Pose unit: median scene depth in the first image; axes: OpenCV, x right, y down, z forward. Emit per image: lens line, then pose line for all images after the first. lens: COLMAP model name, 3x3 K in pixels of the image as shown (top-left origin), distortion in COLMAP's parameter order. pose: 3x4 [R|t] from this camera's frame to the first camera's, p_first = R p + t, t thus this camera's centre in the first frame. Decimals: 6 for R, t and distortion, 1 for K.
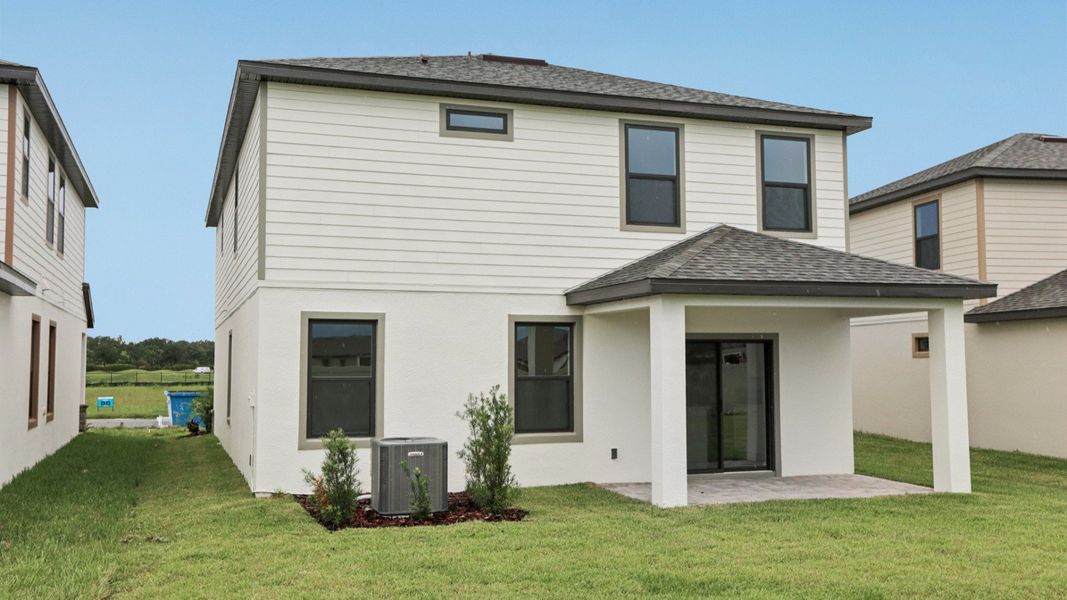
lens RADIAL K [[1001.6, 0, 479.0], [0, 1001.6, 291.8], [0, 0, 1]] dist [0.004062, -0.015998]
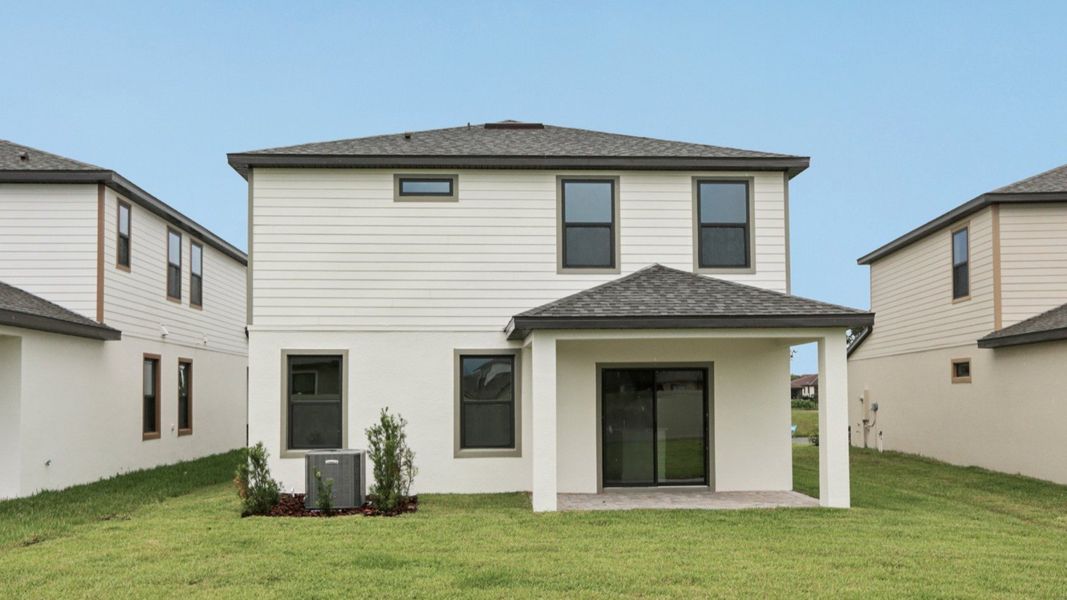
lens RADIAL K [[901.5, 0, 419.8], [0, 901.5, 356.7], [0, 0, 1]] dist [-0.033596, -0.000864]
pose [[0.957948, -0.013679, -0.286617, 0.278122], [0.023159, 0.999290, 0.029712, -0.000657], [0.286007, -0.035100, 0.957585, -0.033166]]
